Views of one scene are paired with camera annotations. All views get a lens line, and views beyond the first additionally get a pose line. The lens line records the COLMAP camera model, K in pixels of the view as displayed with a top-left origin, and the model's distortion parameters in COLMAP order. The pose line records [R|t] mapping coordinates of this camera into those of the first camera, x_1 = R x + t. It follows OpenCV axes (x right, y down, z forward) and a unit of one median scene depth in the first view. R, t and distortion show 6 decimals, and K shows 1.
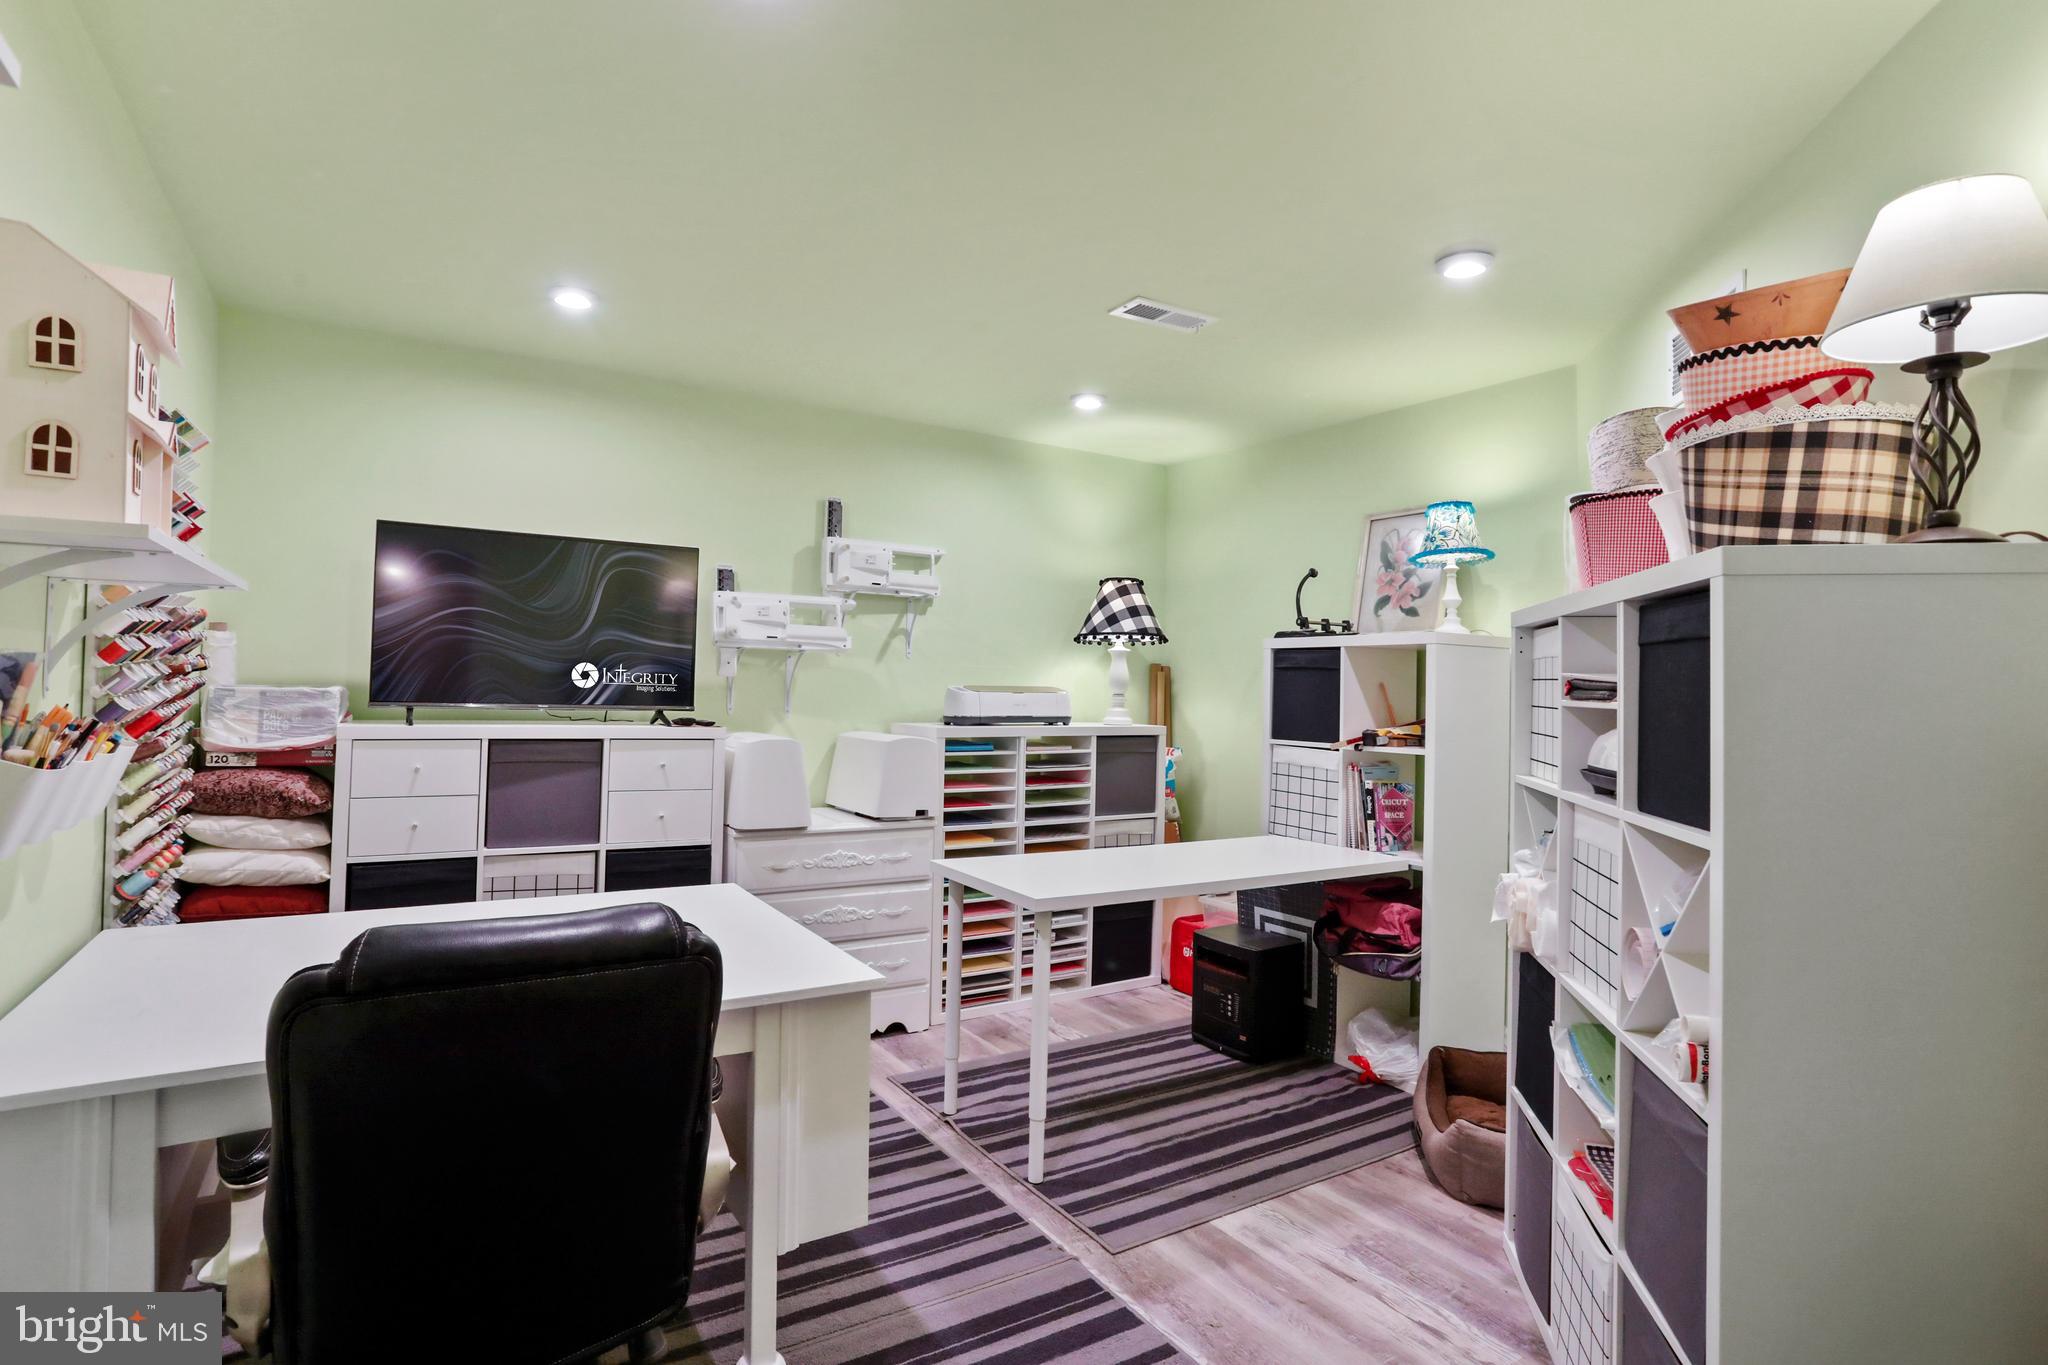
lens RADIAL K [[1067.6, 0, 1032.2], [0, 1067.6, 643.9], [0, 0, 1]] dist [-0.051048, 0.028800]
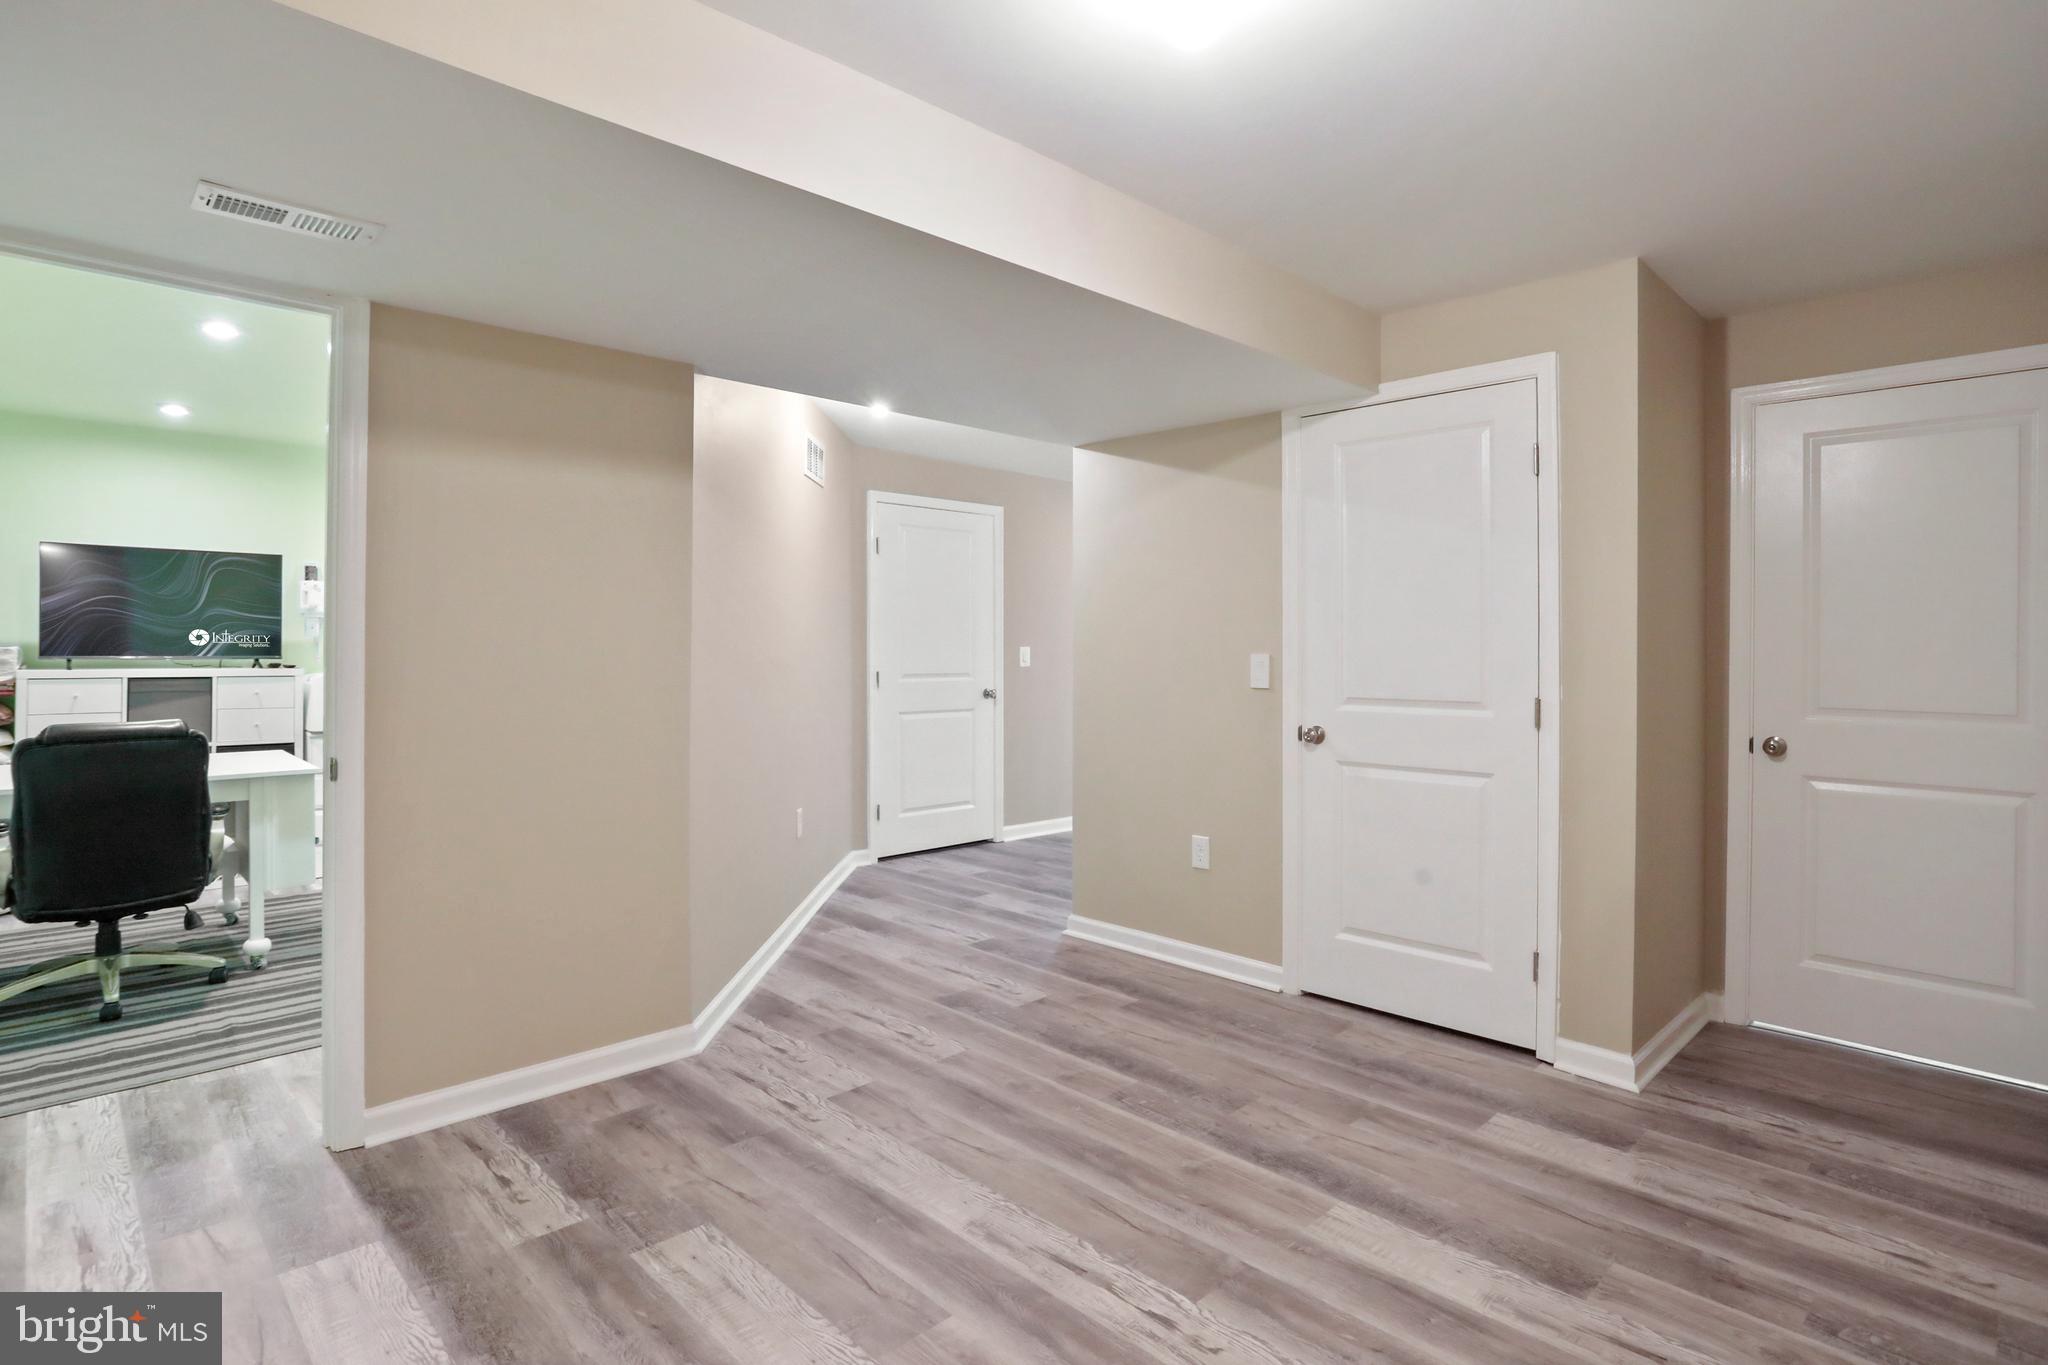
lens RADIAL K [[1067.6, 0, 1032.2], [0, 1067.6, 643.9], [0, 0, 1]] dist [-0.051048, 0.028800]
pose [[0.978217, -0.018770, 0.206733, 0.481025], [0.010493, 0.999102, 0.041060, -0.011991], [-0.207318, -0.037996, 0.977535, -0.799976]]
